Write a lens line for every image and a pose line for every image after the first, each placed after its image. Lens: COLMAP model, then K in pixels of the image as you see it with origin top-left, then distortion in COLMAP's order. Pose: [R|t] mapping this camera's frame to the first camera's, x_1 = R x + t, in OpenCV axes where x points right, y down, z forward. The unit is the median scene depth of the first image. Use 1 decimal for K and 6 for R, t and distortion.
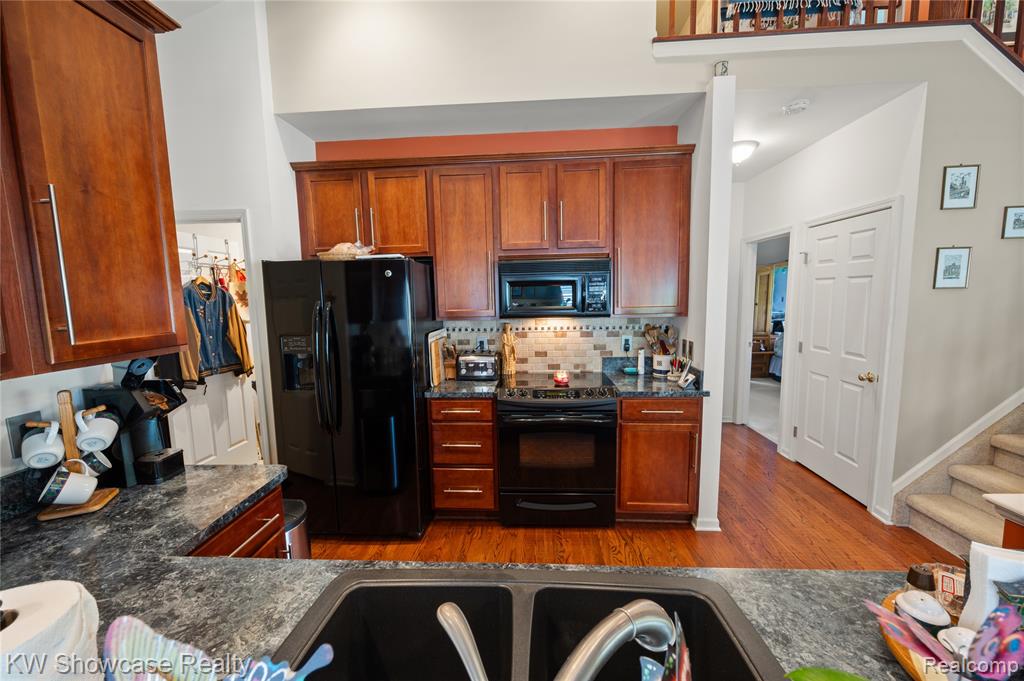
lens RADIAL K [[403.3, 0, 509.8], [0, 403.3, 340.2], [0, 0, 1]] dist [-0.000253, 0.000044]
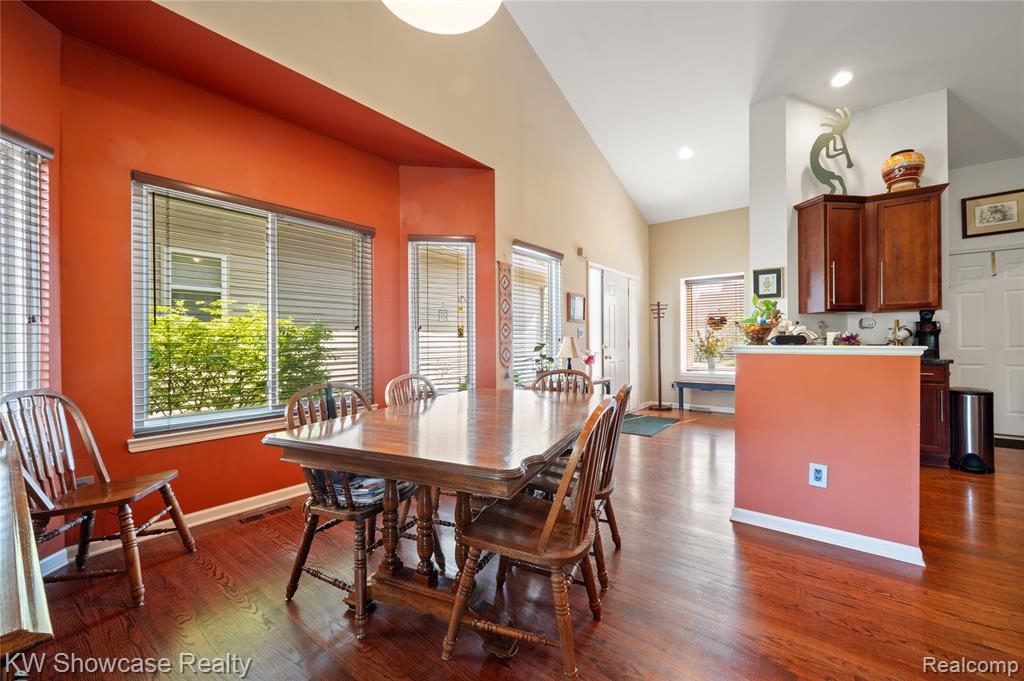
lens RADIAL K [[406.7, 0, 514.9], [0, 406.7, 340.7], [0, 0, 1]] dist [-0.001263, -0.000121]
pose [[-0.565102, 0.024676, -0.824652, 1.481432], [-0.074271, 0.993973, 0.080638, 0.113357], [0.821671, 0.106816, -0.559863, 0.138038]]
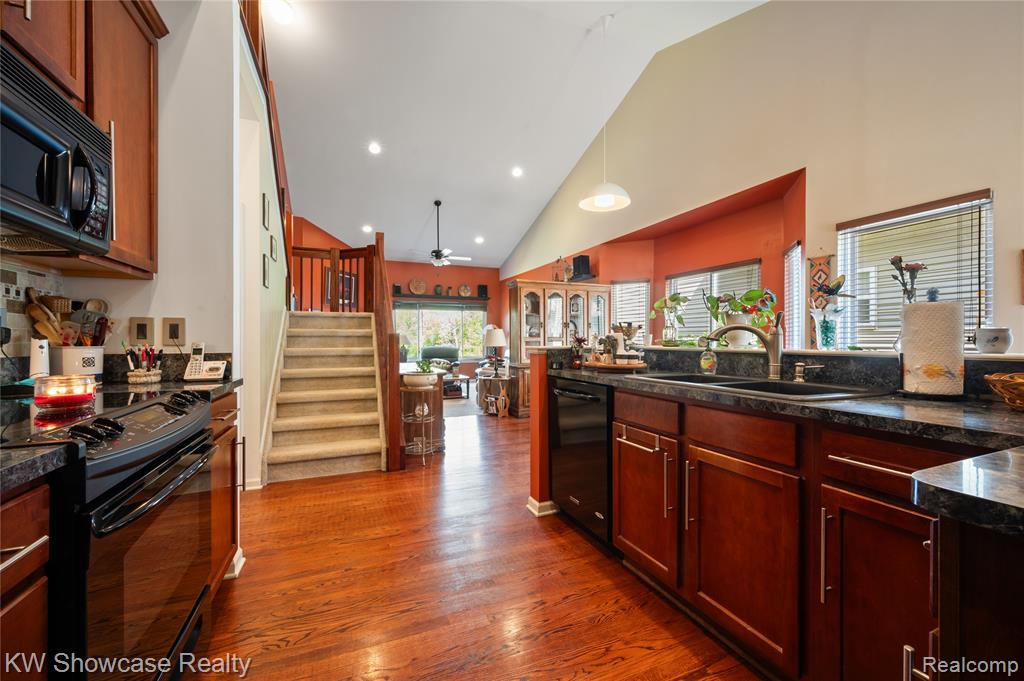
lens RADIAL K [[406.7, 0, 514.9], [0, 406.7, 340.7], [0, 0, 1]] dist [-0.001263, -0.000121]
pose [[-0.450872, 0.018105, 0.892405, -0.395959], [0.109791, 0.993327, 0.035318, 0.077475], [-0.885811, 0.113901, -0.449851, 0.798854]]
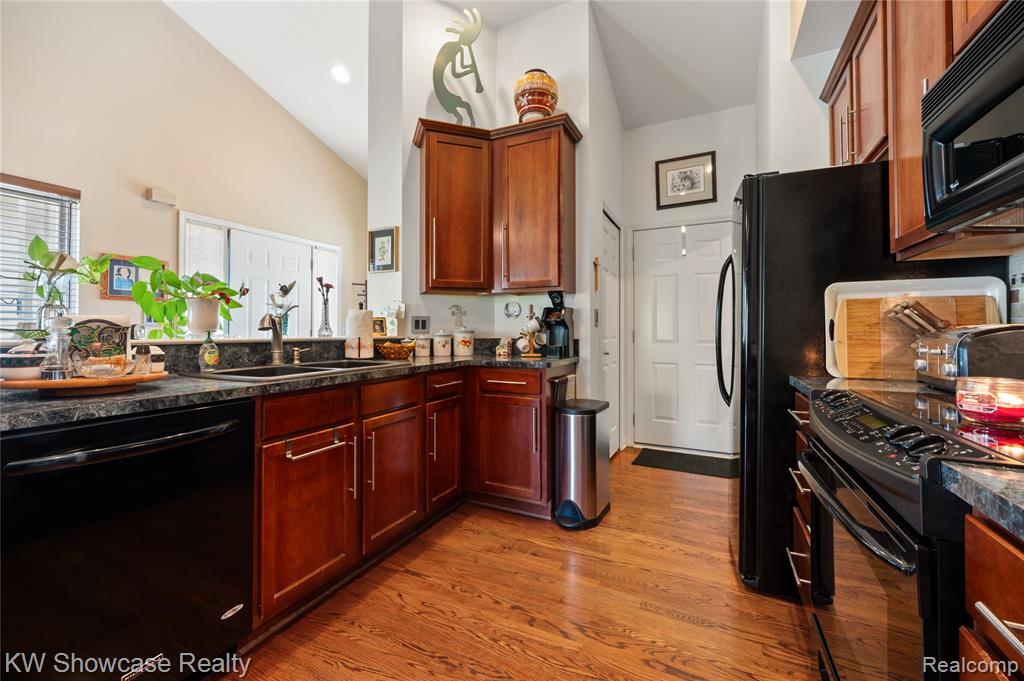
lens RADIAL K [[415.5, 0, 505.6], [0, 415.5, 323.3], [0, 0, 1]] dist [-0.001182, -0.000089]
pose [[-0.384974, 0.003975, -0.922919, 0.529914], [-0.099052, 0.994037, 0.045599, 0.060227], [0.917596, 0.108972, -0.382285, 0.792616]]
